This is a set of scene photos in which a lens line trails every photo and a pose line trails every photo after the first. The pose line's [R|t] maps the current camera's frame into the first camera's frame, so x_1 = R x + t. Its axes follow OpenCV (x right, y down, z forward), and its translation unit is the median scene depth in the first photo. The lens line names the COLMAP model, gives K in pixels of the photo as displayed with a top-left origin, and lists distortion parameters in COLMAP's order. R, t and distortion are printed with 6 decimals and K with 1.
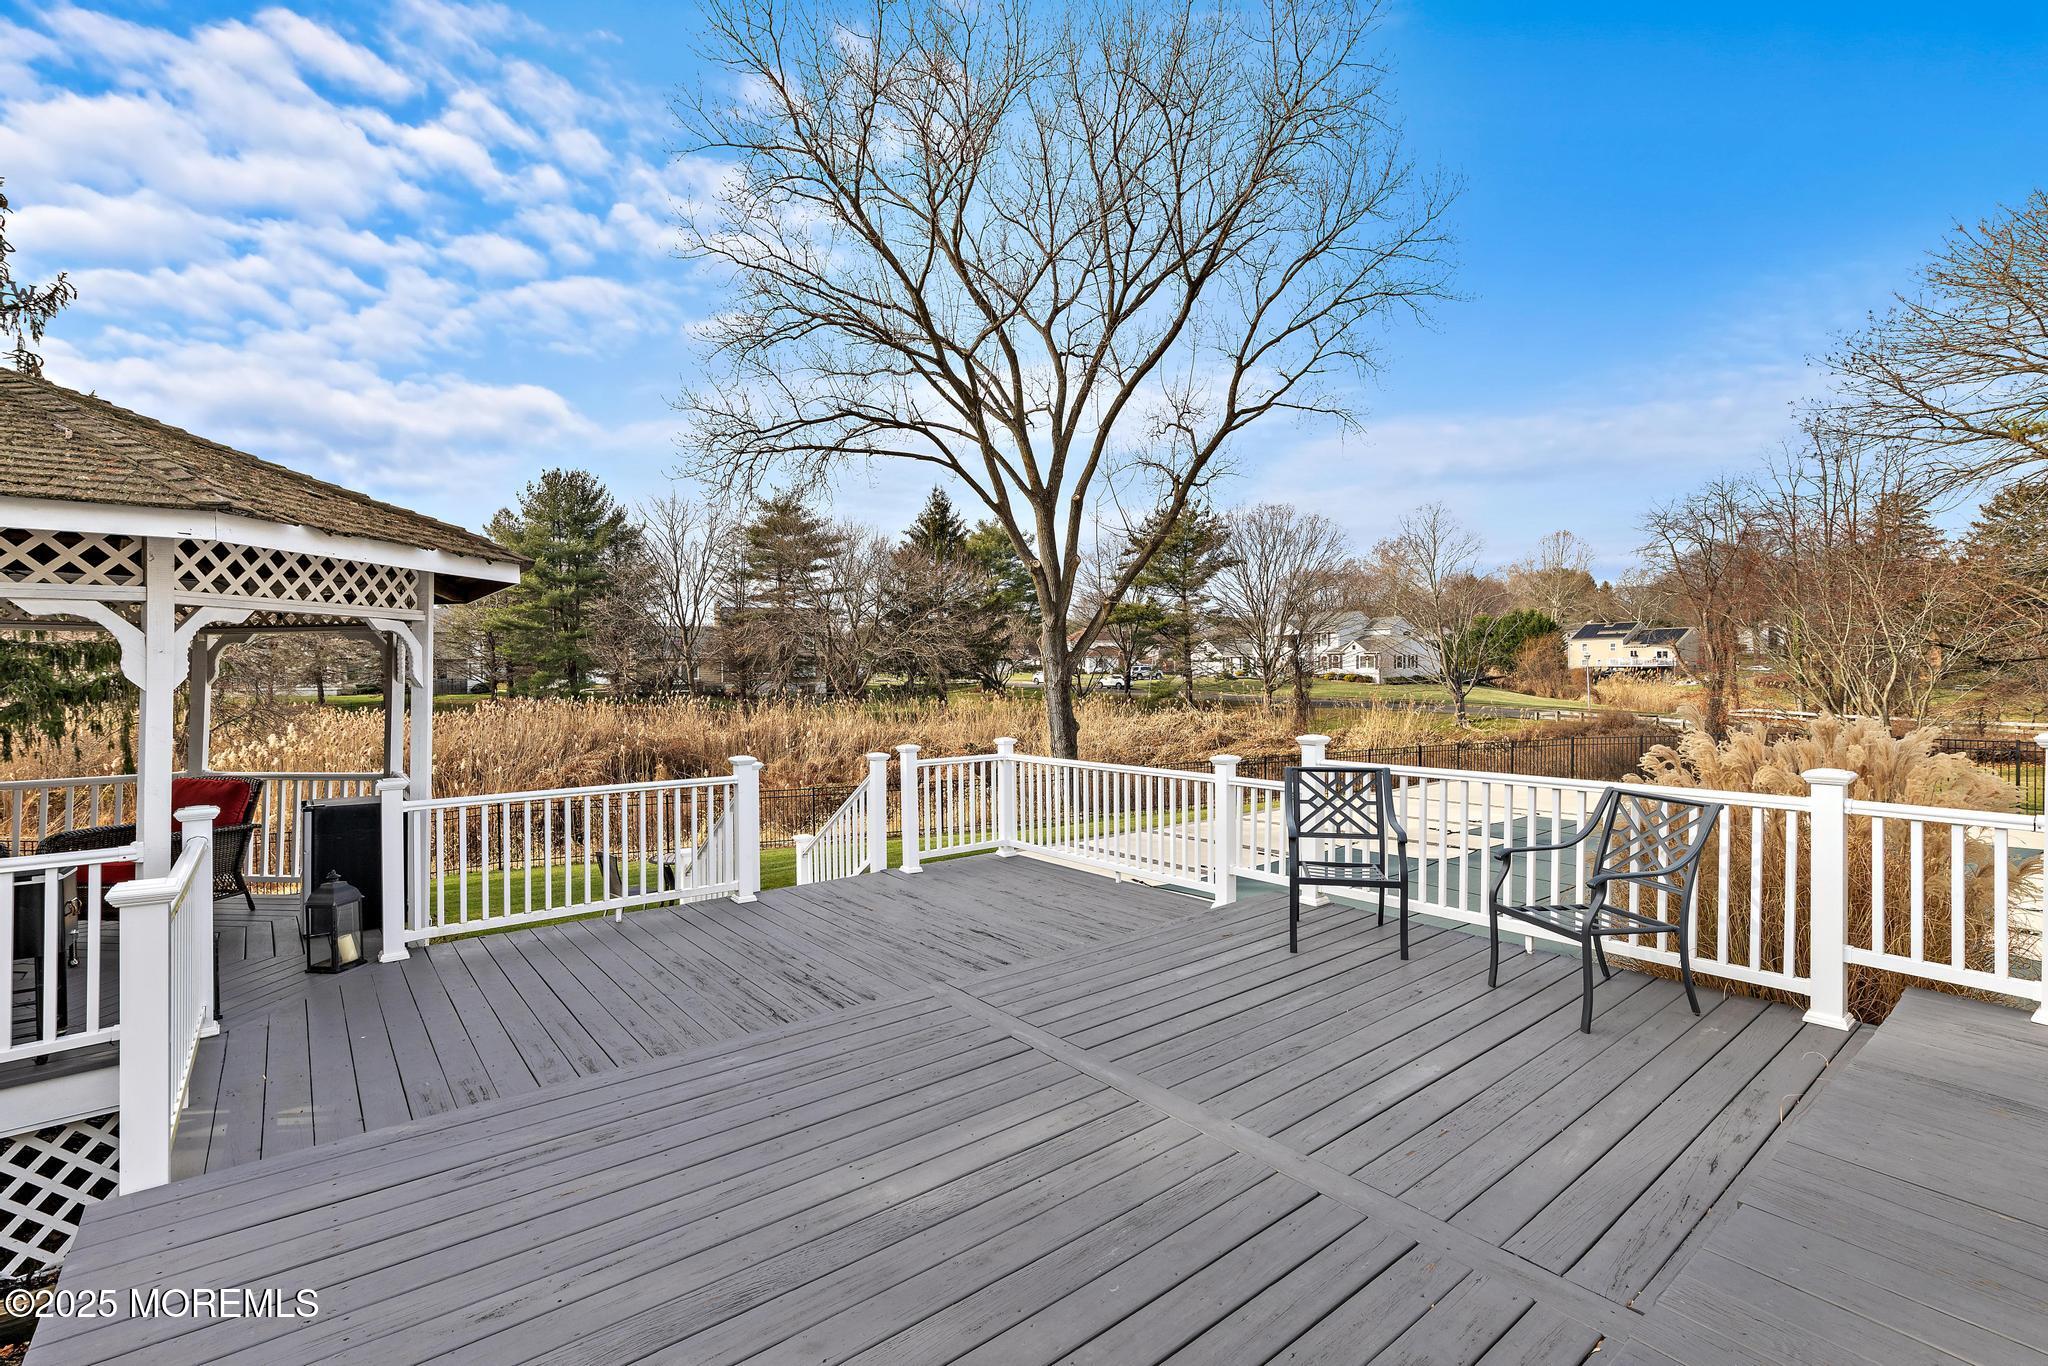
lens RADIAL K [[894.3, 0, 1024.0], [0, 894.3, 683.0], [0, 0, 1]] dist [0.127891, 0.000073]
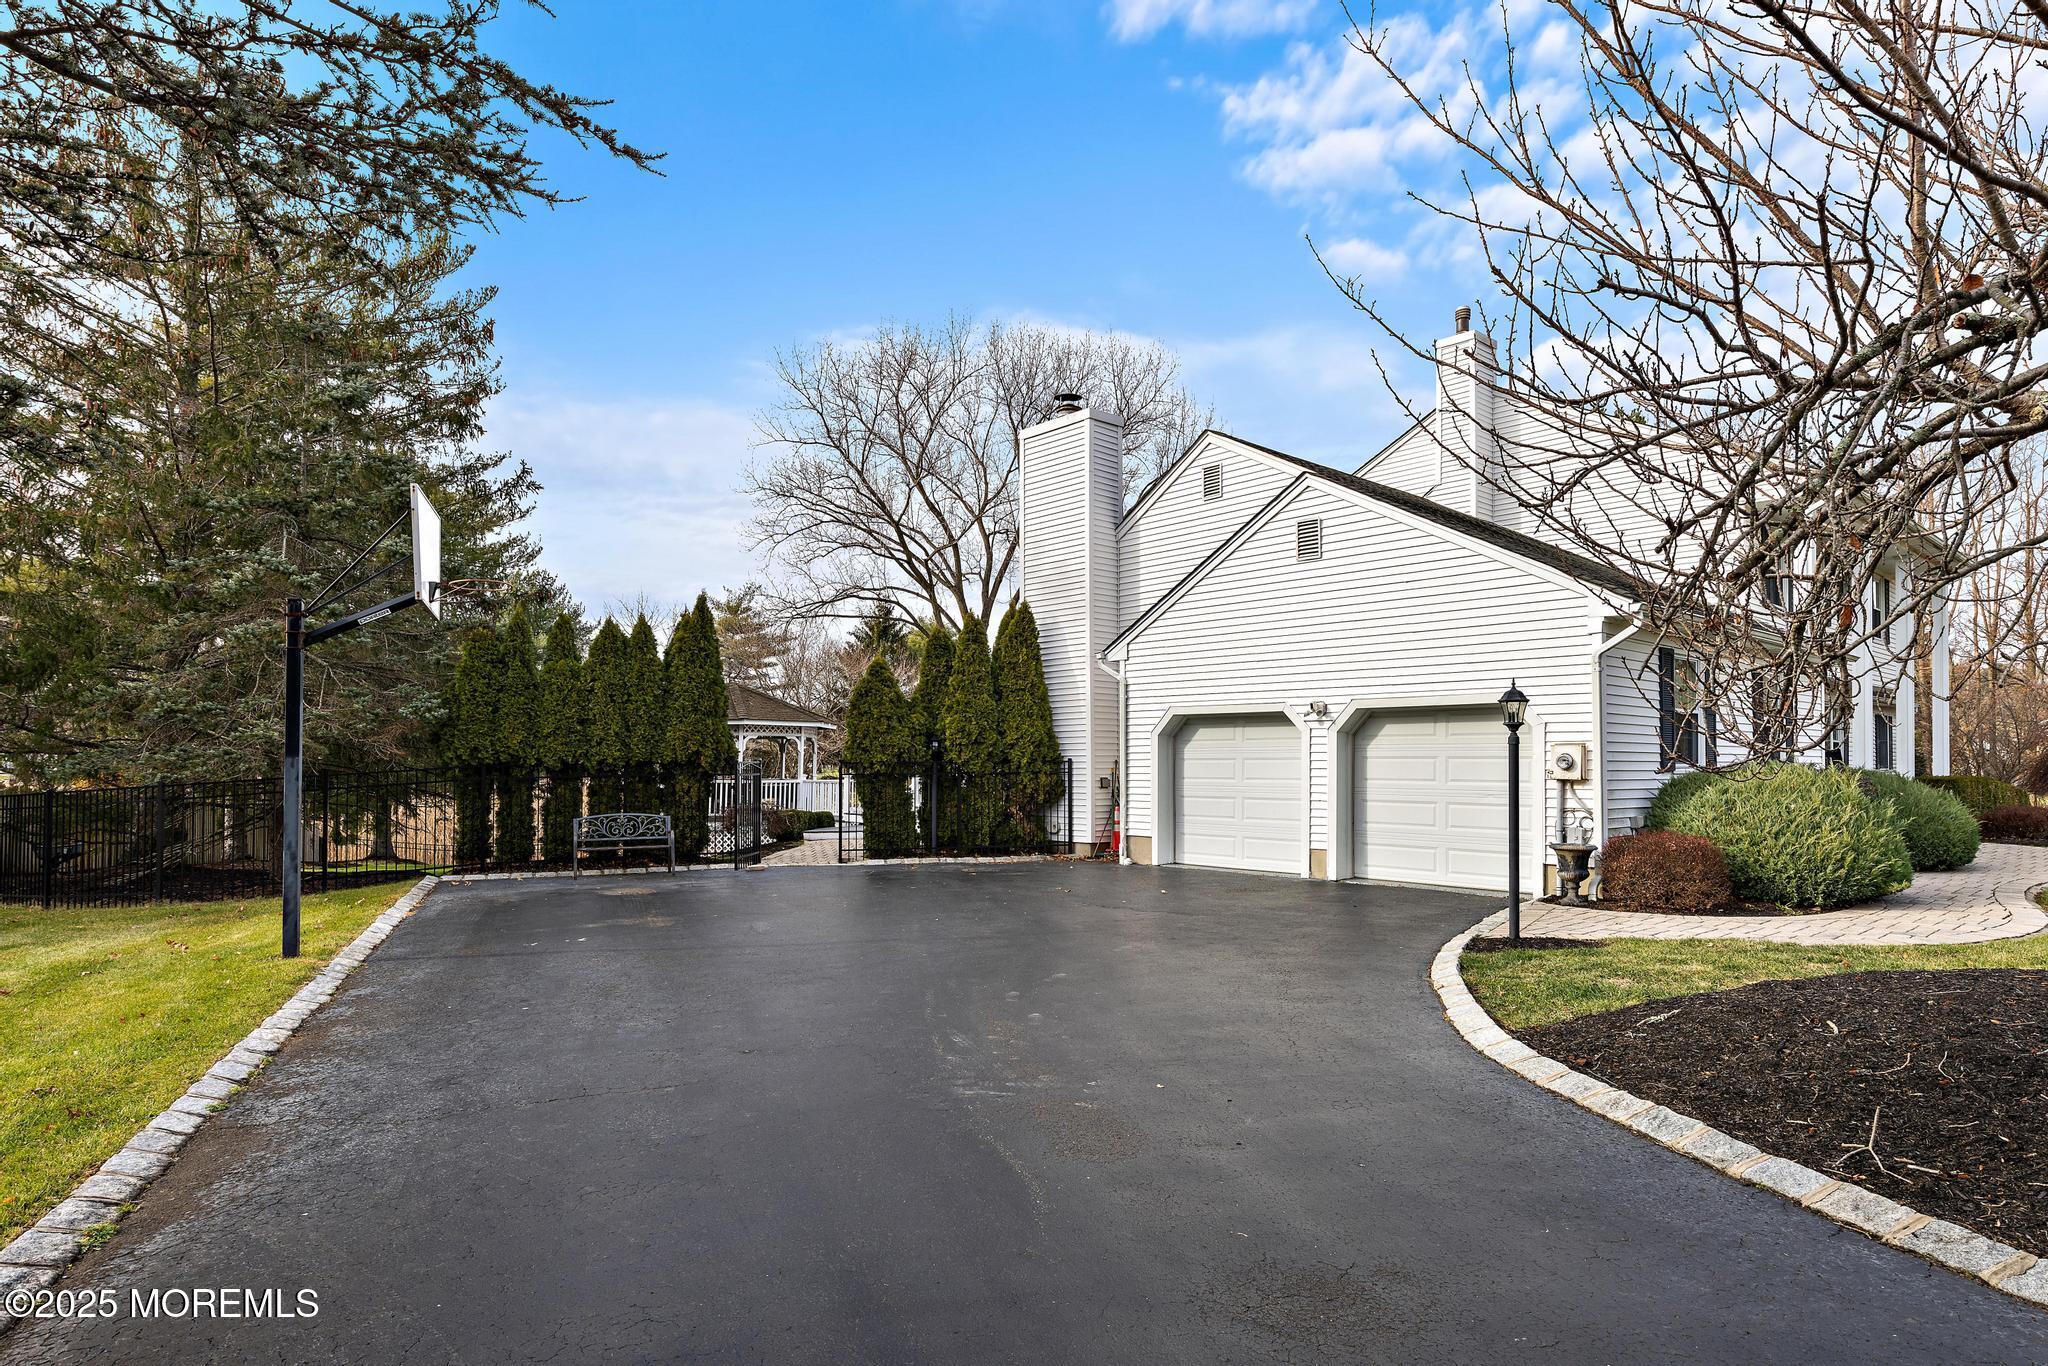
lens RADIAL K [[1084.5, 0, 1024.0], [0, 1084.5, 683.0], [0, 0, 1]] dist [0.000246, -0.000001]
pose [[0.998105, 0.017980, 0.058856, -0.000059], [-0.012408, 0.995522, -0.093712, 0.019962], [-0.060278, 0.092804, 0.993858, -0.583828]]
